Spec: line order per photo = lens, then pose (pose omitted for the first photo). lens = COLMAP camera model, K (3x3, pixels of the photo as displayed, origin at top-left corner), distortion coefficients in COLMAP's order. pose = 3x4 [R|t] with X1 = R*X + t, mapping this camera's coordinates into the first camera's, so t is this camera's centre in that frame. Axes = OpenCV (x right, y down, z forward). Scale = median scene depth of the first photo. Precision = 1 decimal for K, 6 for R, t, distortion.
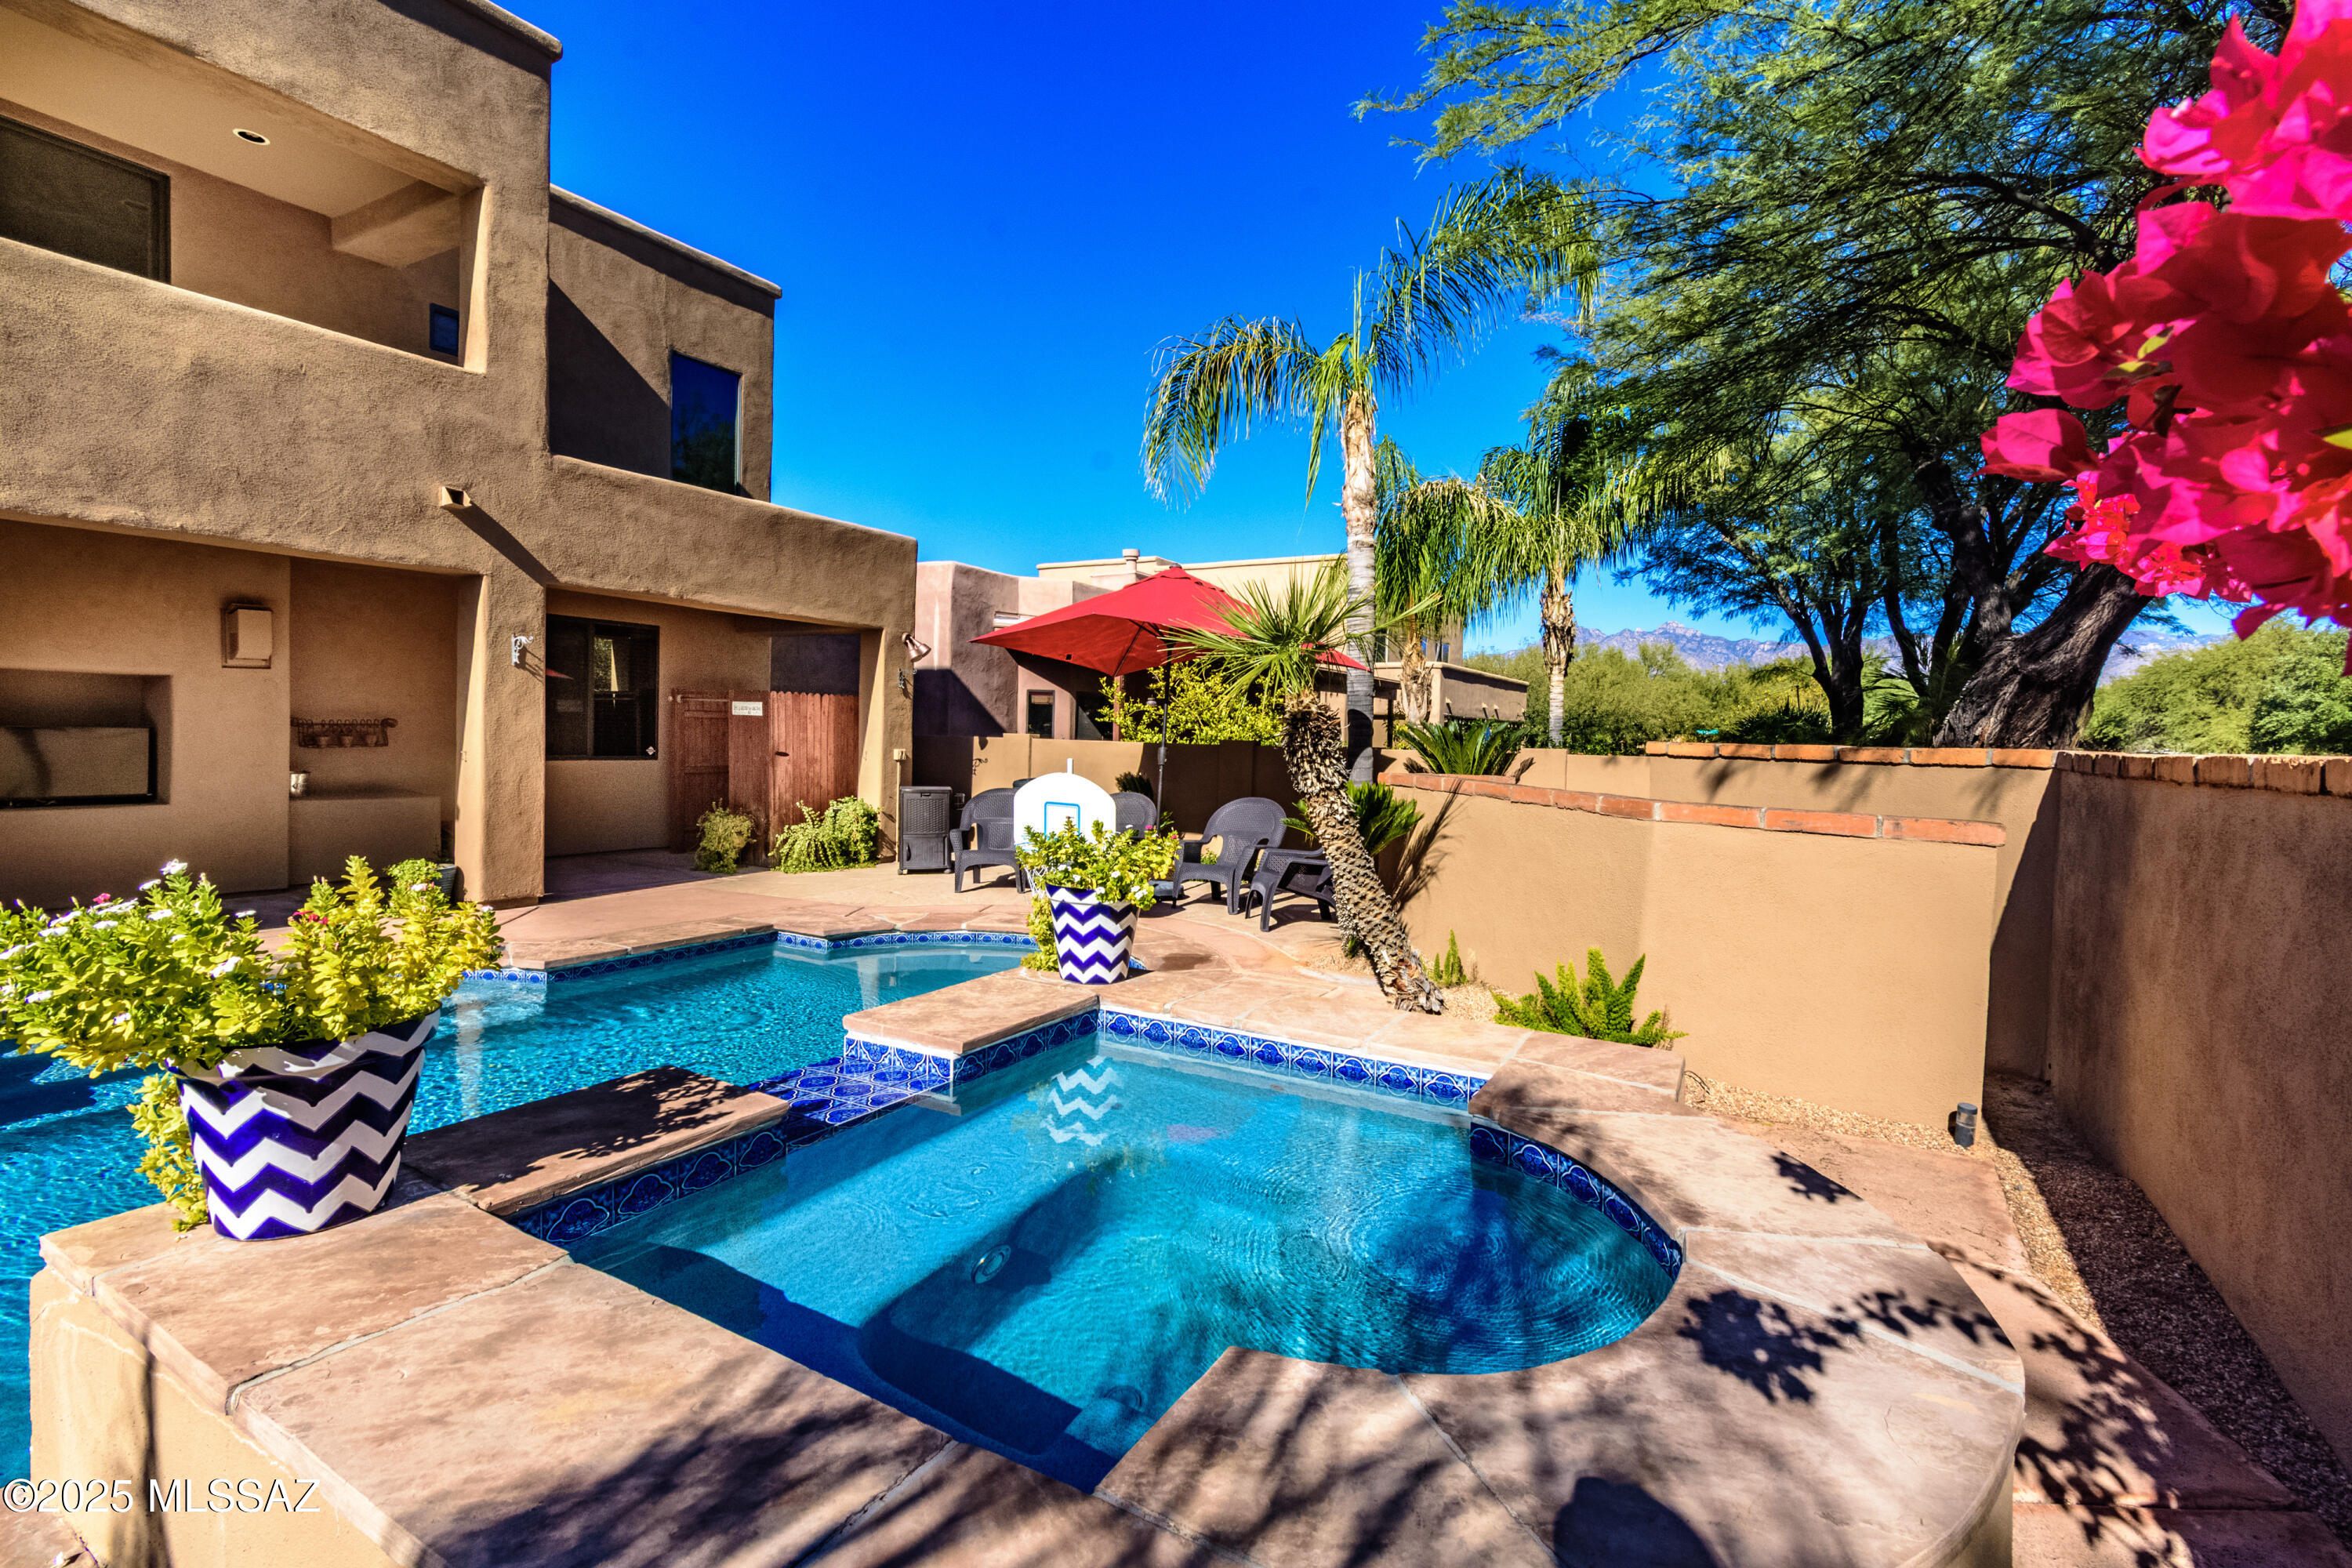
lens RADIAL K [[1044.1, 0, 1230.1], [0, 1044.1, 761.1], [0, 0, 1]] dist [-0.002818, -0.001004]
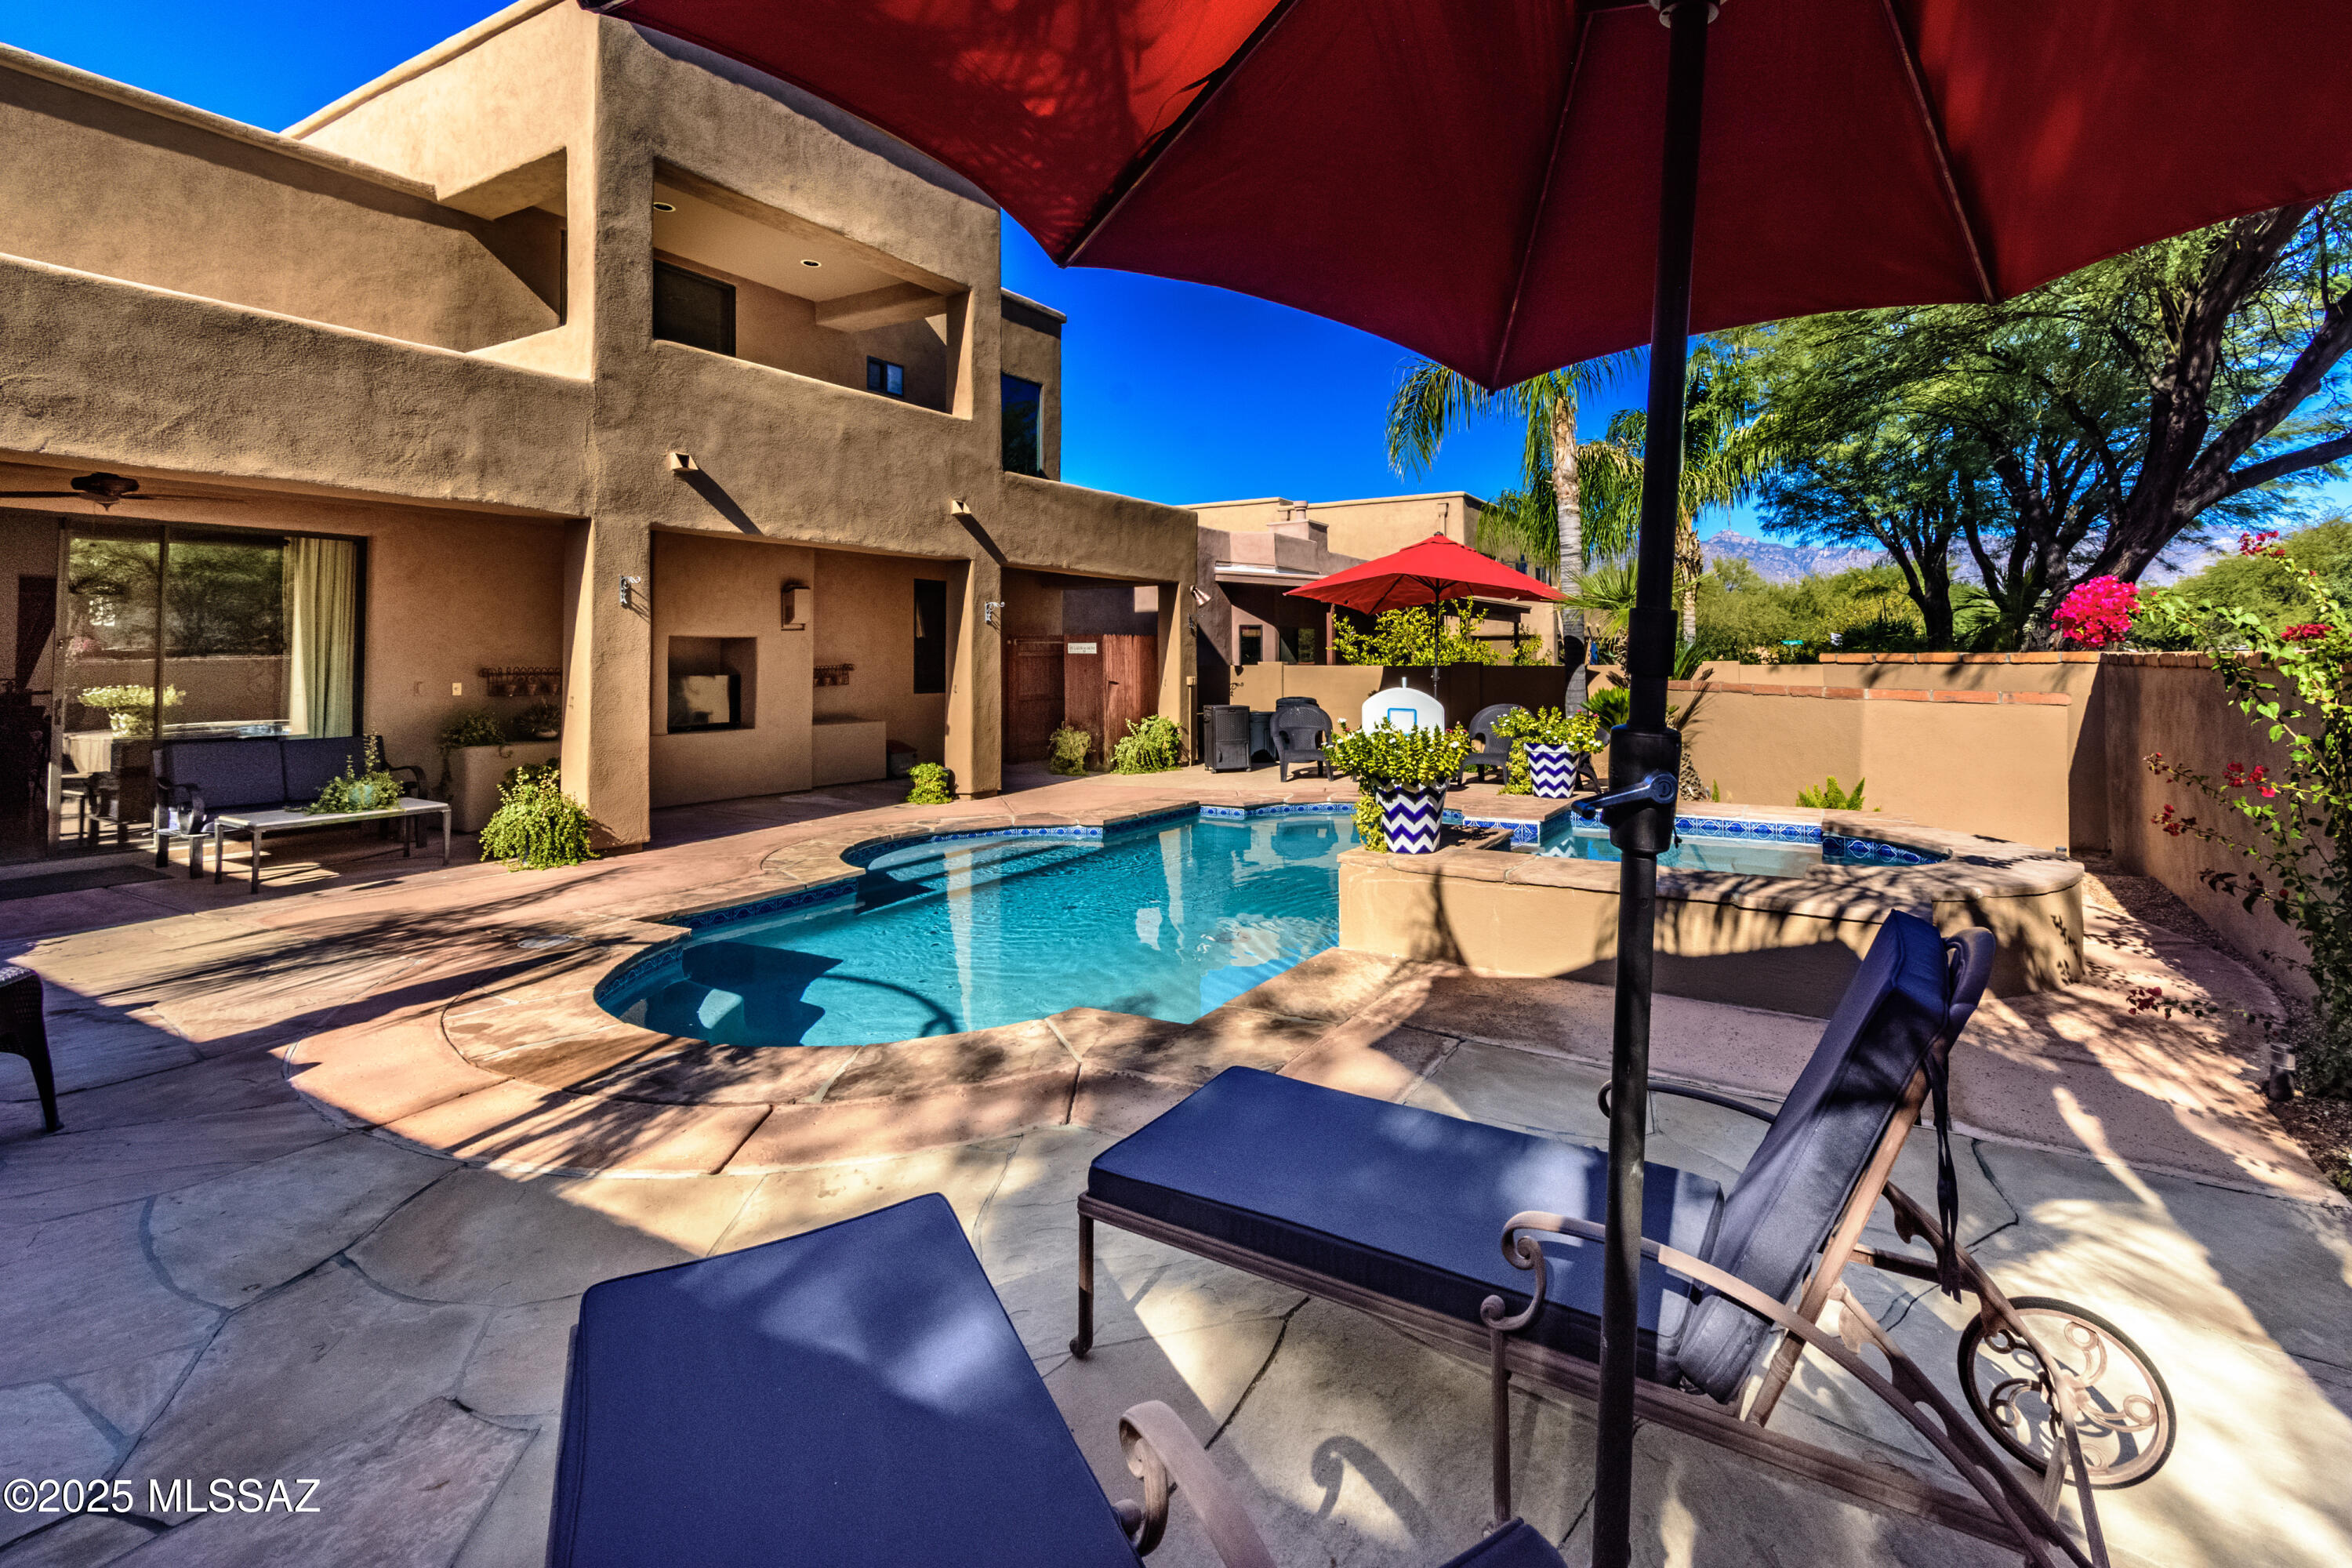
lens RADIAL K [[1053.1, 0, 1263.4], [0, 1053.1, 617.5], [0, 0, 1]] dist [-0.001299, -0.000118]
pose [[0.999343, -0.030101, -0.020199, -0.287185], [0.028741, 0.997501, -0.064546, 0.003056], [0.022091, 0.063923, 0.997710, -0.402429]]
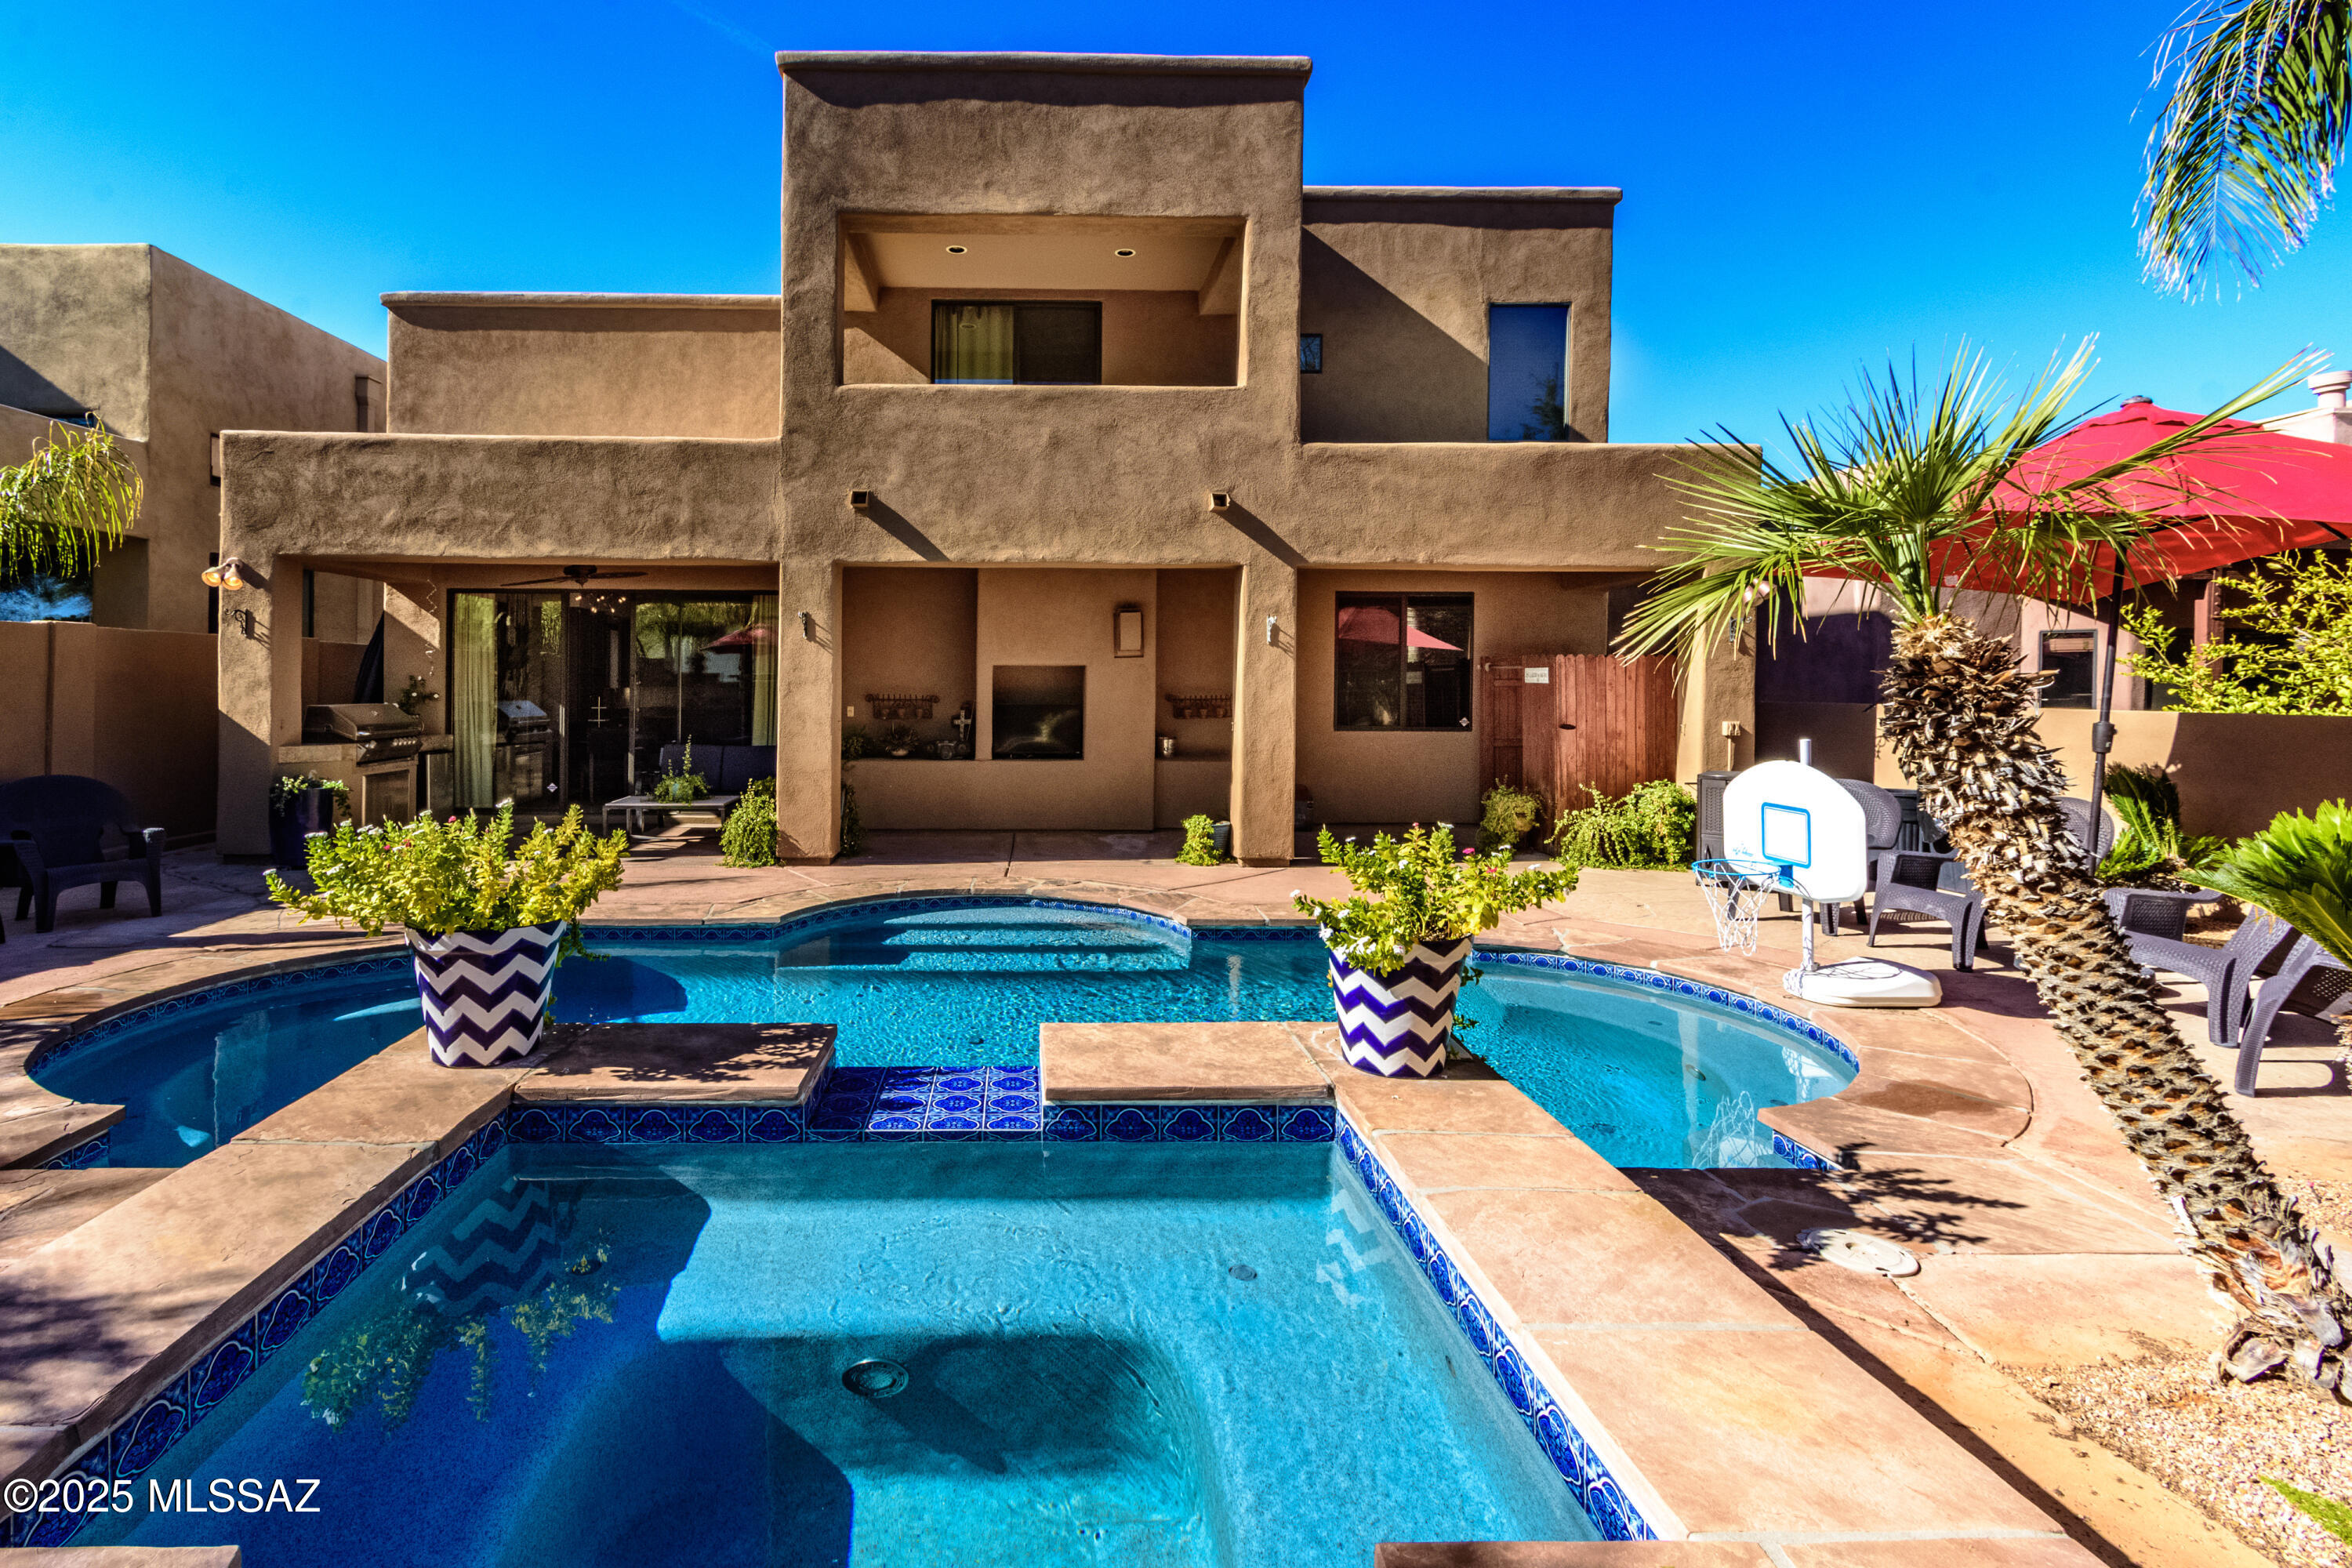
lens RADIAL K [[1106.2, 0, 1043.1], [0, 1106.2, 686.3], [0, 0, 1]] dist [0.003156, -0.000341]
pose [[0.497561, -0.022743, -0.867131, 0.199213], [-0.012183, 0.999374, -0.033203, -0.006148], [0.867344, 0.027084, 0.496972, 0.221907]]
